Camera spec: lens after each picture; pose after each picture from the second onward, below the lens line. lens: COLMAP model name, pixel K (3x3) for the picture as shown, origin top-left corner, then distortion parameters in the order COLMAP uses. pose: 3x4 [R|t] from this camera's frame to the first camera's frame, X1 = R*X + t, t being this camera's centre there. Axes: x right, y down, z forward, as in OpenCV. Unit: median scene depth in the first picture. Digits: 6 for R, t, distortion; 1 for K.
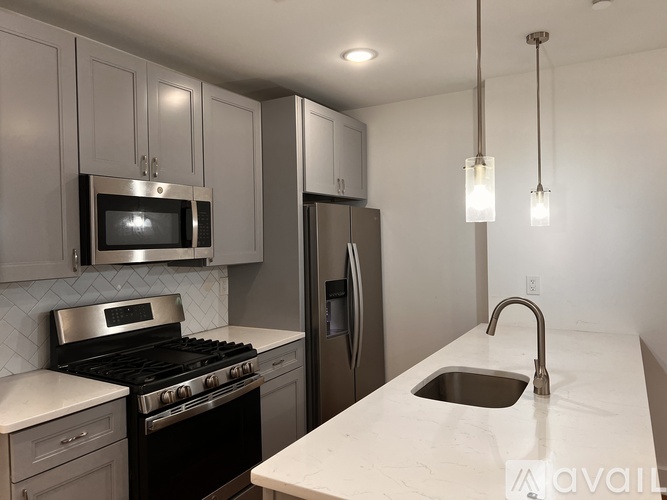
lens RADIAL K [[503.8, 0, 332.8], [0, 503.8, 242.5], [0, 0, 1]] dist [0.005846, 0.001679]
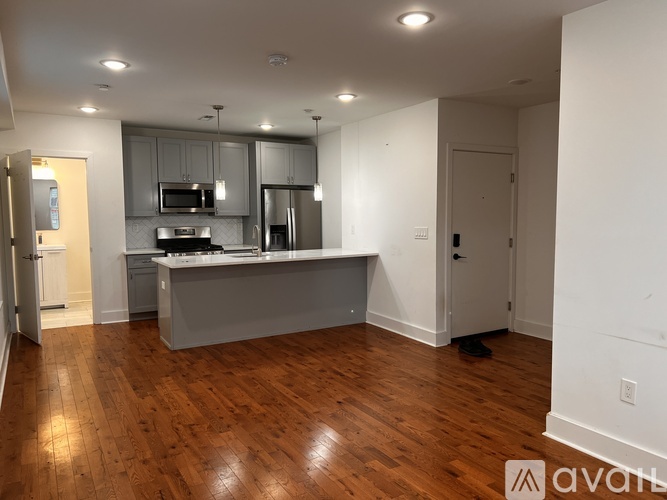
lens RADIAL K [[502.1, 0, 331.7], [0, 502.1, 253.6], [0, 0, 1]] dist [0.044904, -0.003210]
pose [[0.868758, 0.054634, -0.492215, 1.597717], [-0.012445, 0.995991, 0.088586, 0.005638], [0.495081, -0.070834, 0.865955, -0.956919]]
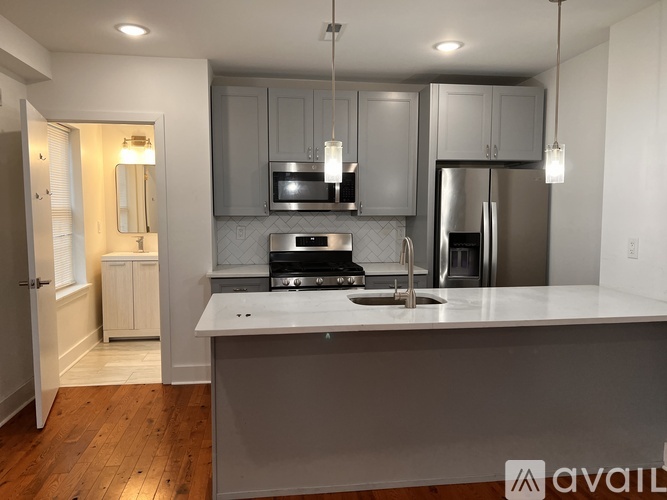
lens RADIAL K [[502.1, 0, 331.7], [0, 502.1, 253.6], [0, 0, 1]] dist [0.044904, -0.003210]
pose [[0.615845, 0.085060, -0.783263, 0.949581], [-0.014896, 0.995234, 0.096367, 0.017857], [0.787727, -0.047679, 0.614177, 0.008996]]
